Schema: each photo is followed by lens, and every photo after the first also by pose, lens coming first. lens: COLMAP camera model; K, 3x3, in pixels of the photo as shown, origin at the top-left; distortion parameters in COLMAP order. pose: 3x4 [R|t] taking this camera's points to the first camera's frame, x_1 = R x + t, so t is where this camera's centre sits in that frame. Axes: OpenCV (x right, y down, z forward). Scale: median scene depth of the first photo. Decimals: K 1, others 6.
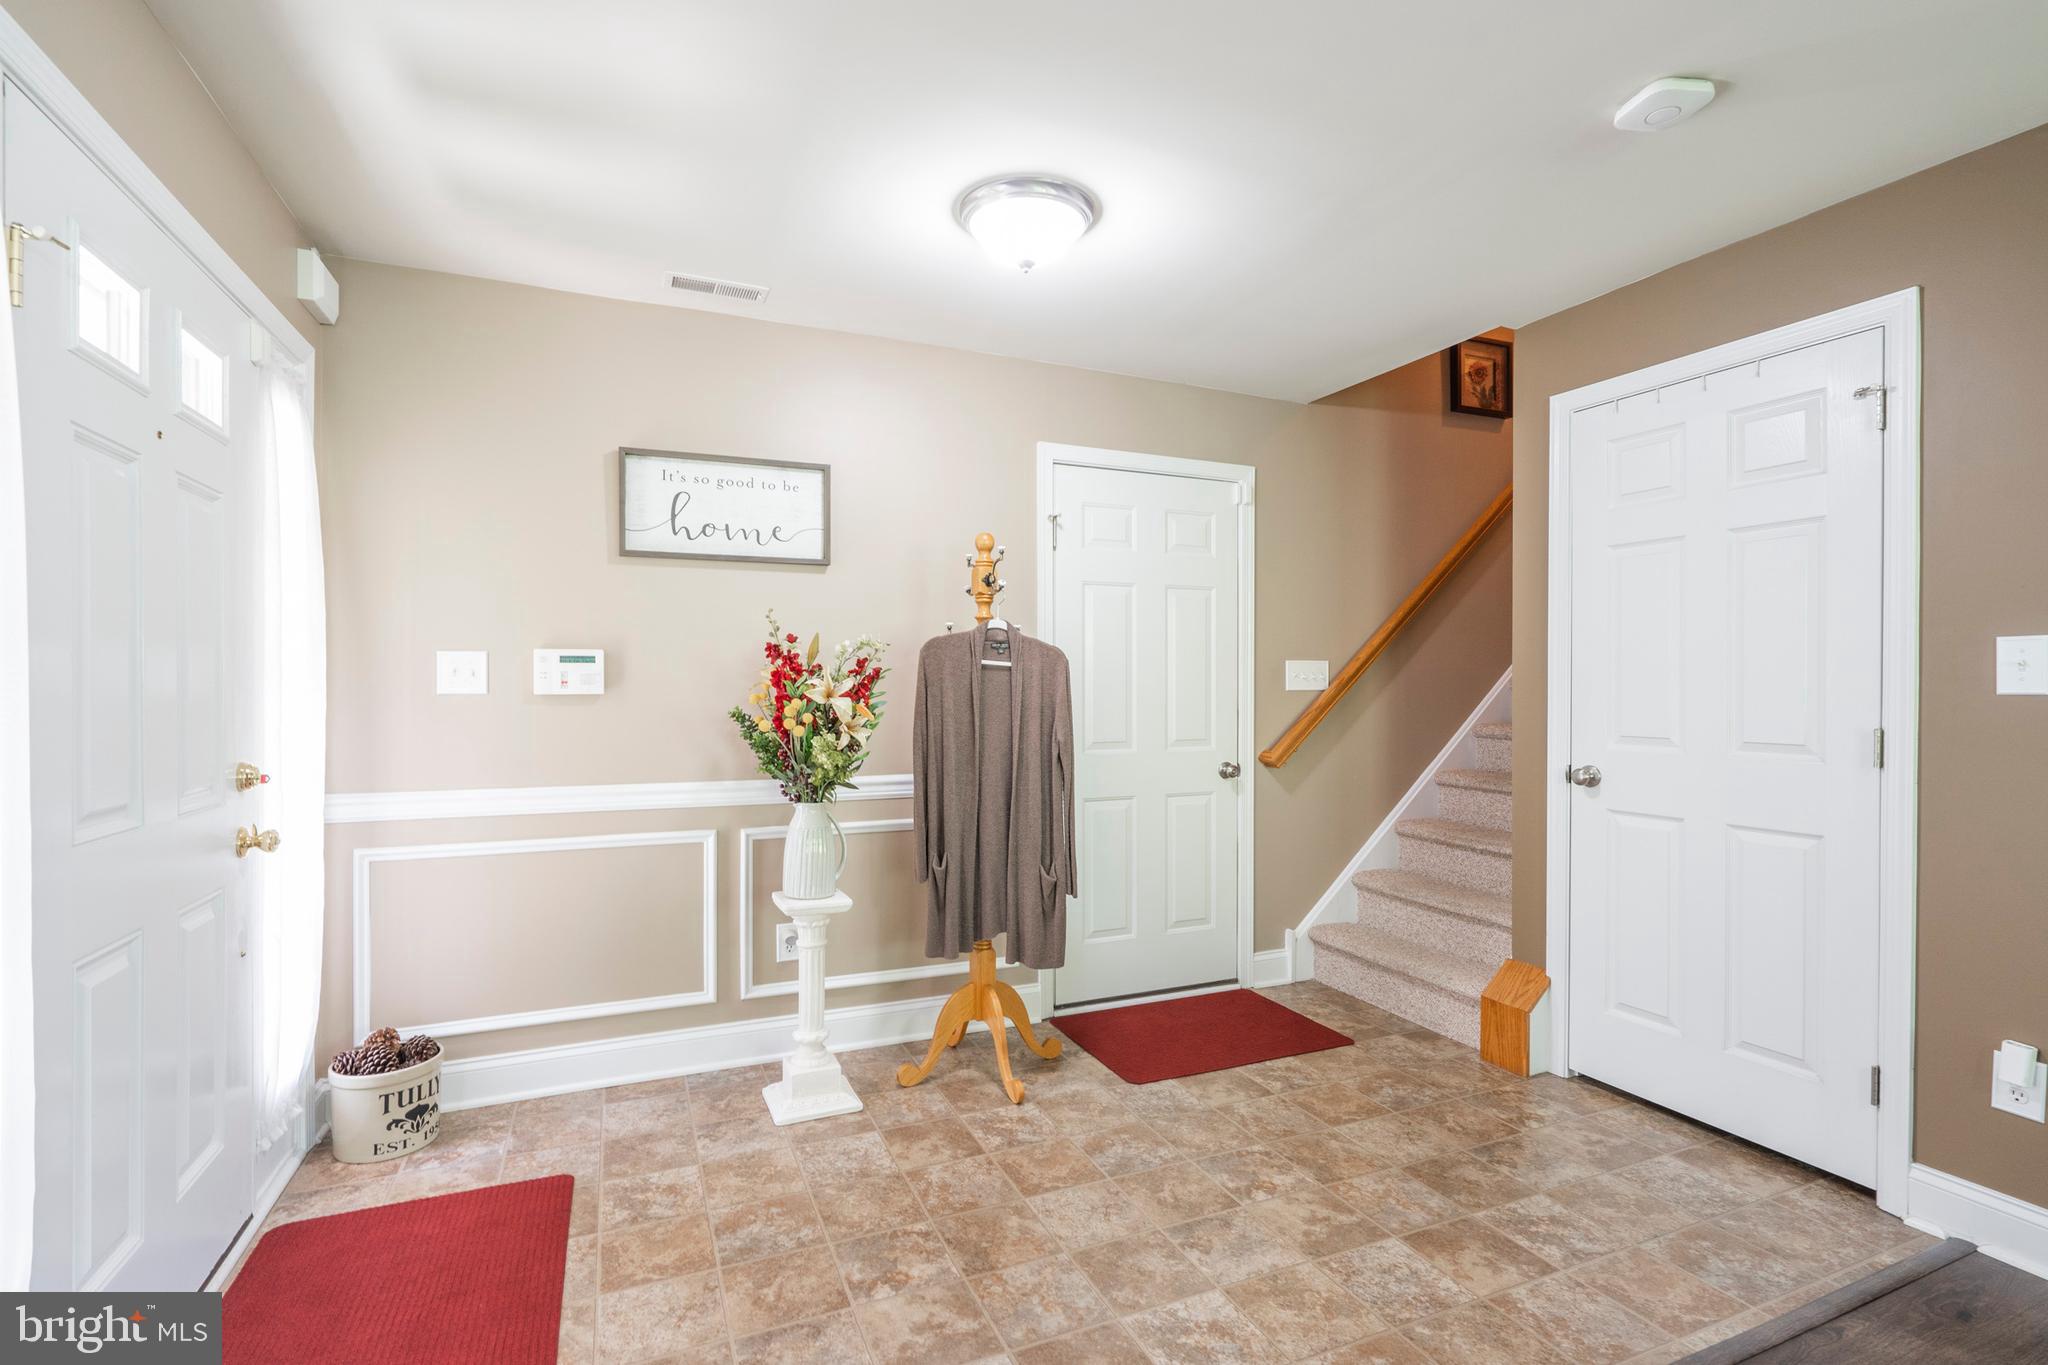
lens RADIAL K [[933.8, 0, 1022.3], [0, 933.8, 685.4], [0, 0, 1]] dist [-0.008684, 0.003060]
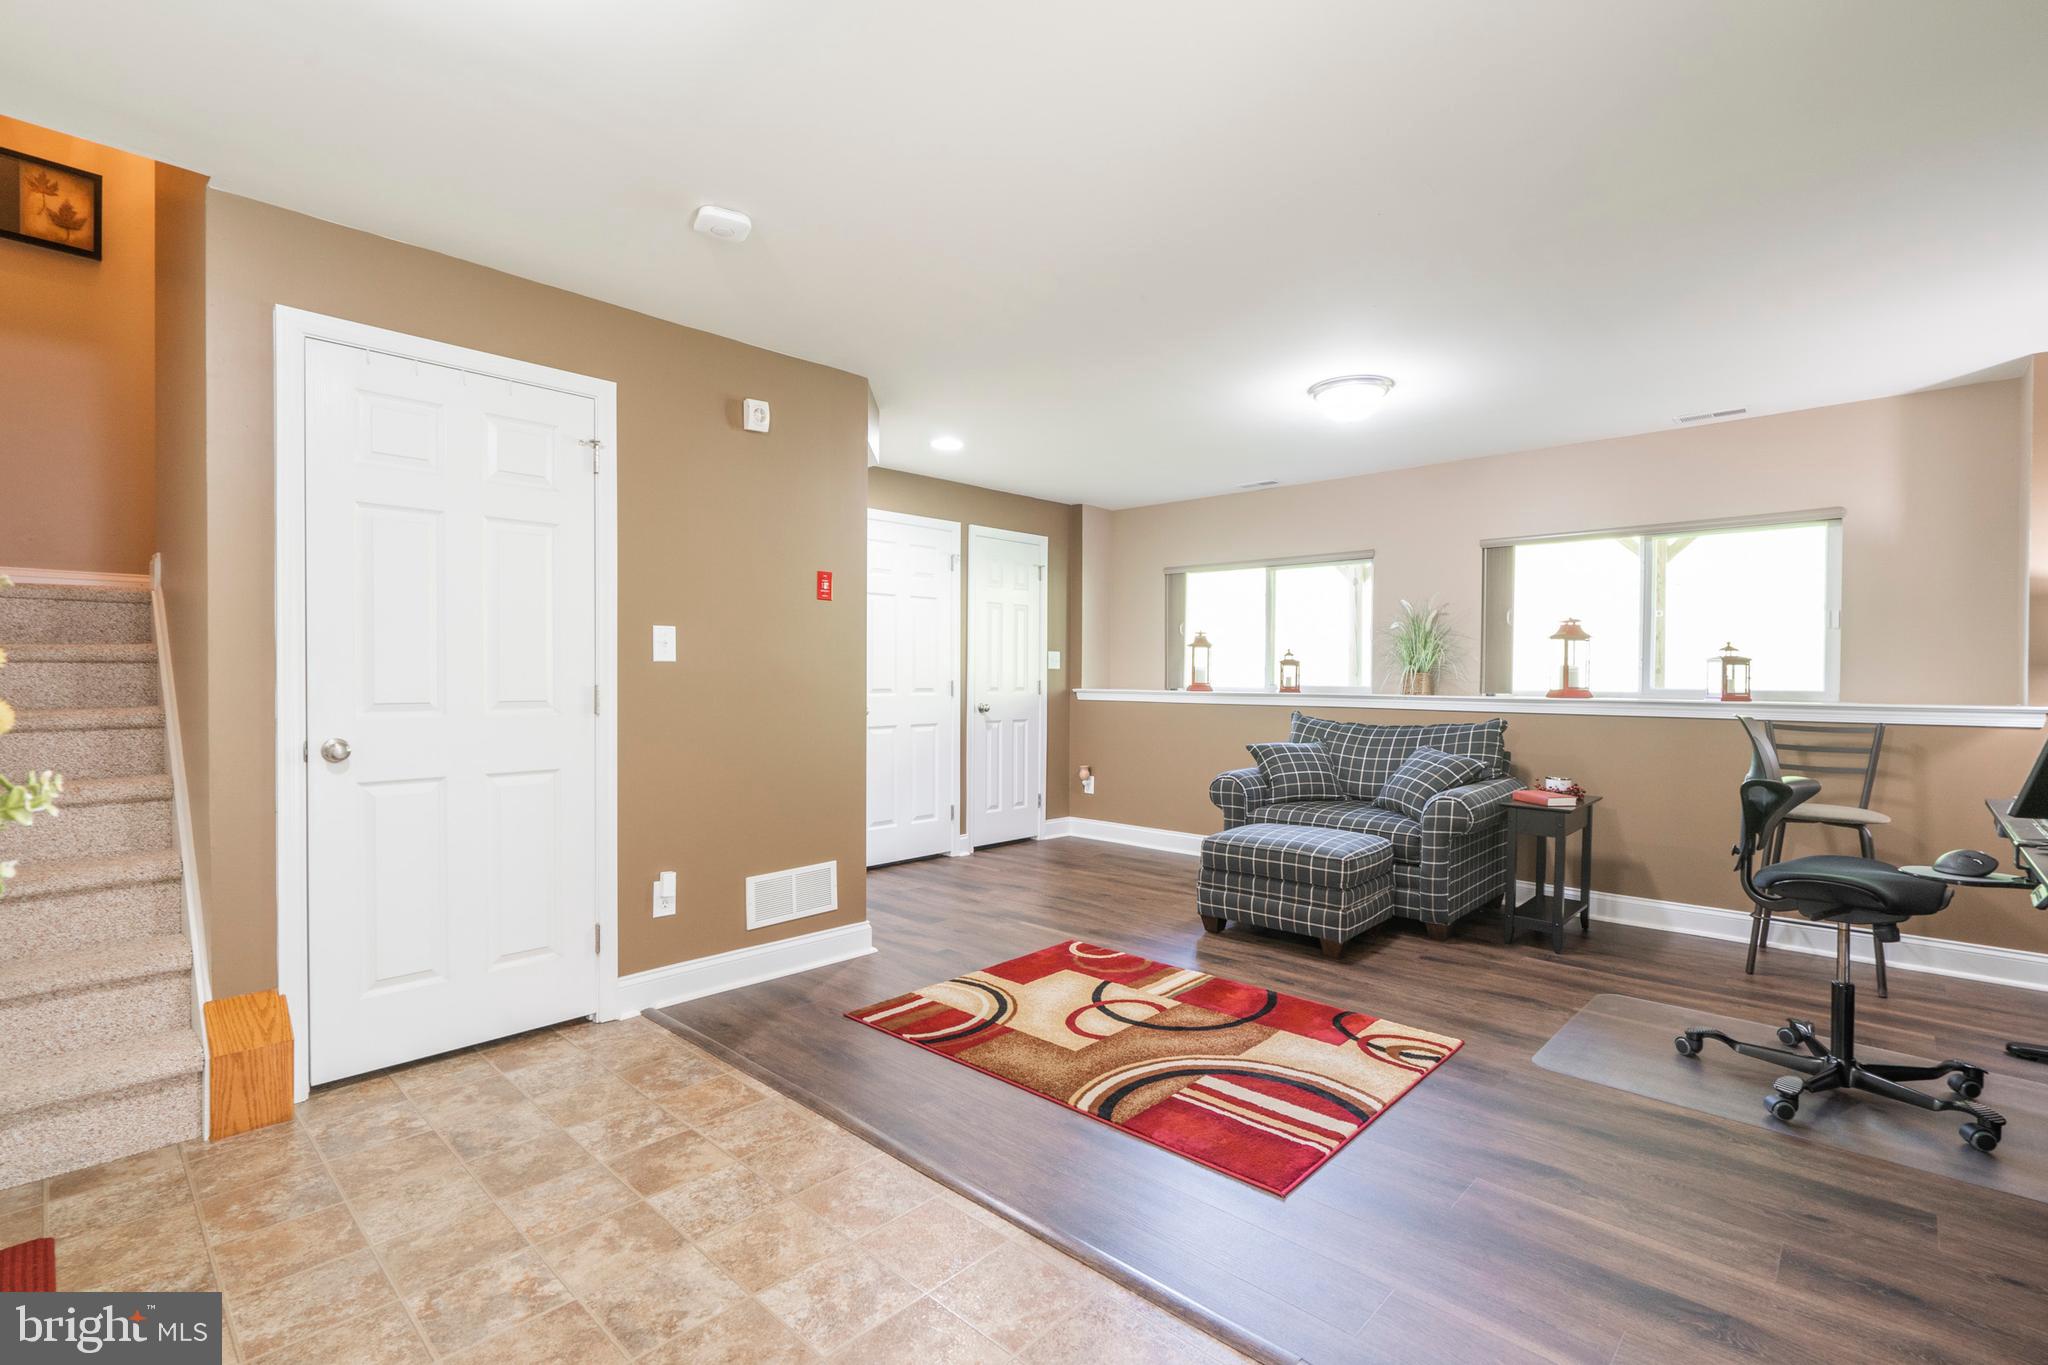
lens RADIAL K [[933.8, 0, 1024.3], [0, 933.8, 684.3], [0, 0, 1]] dist [-0.008684, 0.003060]
pose [[-0.393289, -0.012616, 0.919328, -0.605993], [-0.004042, 0.999920, 0.011992, 0.023952], [-0.919406, 0.001000, -0.393308, 0.918268]]
